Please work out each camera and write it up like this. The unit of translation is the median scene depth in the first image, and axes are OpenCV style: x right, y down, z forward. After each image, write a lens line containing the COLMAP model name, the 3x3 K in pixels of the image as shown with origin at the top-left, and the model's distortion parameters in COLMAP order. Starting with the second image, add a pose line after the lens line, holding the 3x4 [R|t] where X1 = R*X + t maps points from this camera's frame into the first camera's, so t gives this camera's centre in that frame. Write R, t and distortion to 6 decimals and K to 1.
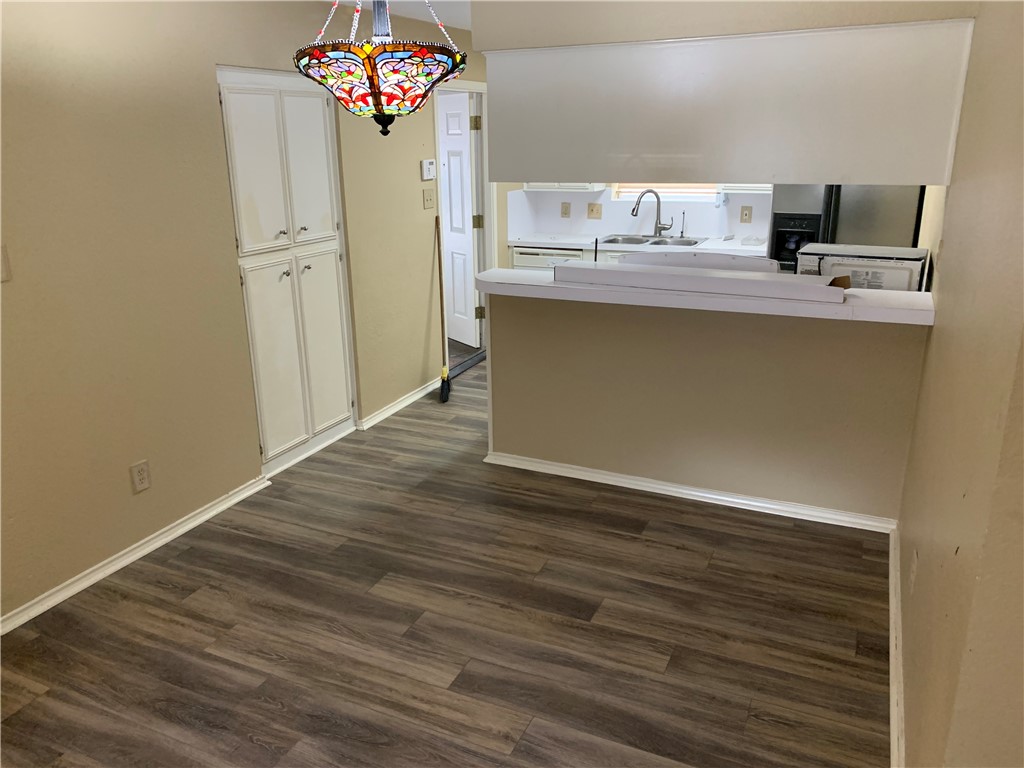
lens RADIAL K [[783.6, 0, 508.3], [0, 783.6, 378.3], [0, 0, 1]] dist [0.023416, -0.027263]
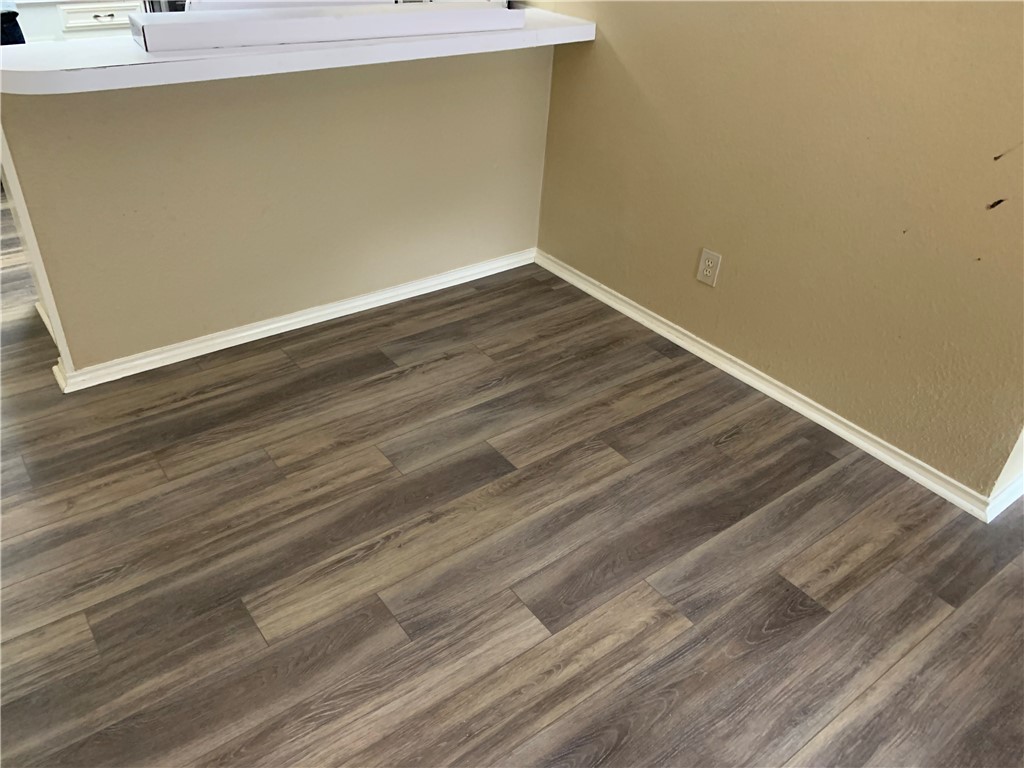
lens RADIAL K [[783.6, 0, 503.7], [0, 783.6, 386.0], [0, 0, 1]] dist [0.023416, -0.027263]
pose [[0.474663, -0.455043, 0.753413, -0.499018], [0.217517, 0.890083, 0.400549, -0.104226], [-0.852867, -0.026245, 0.521469, 0.605951]]
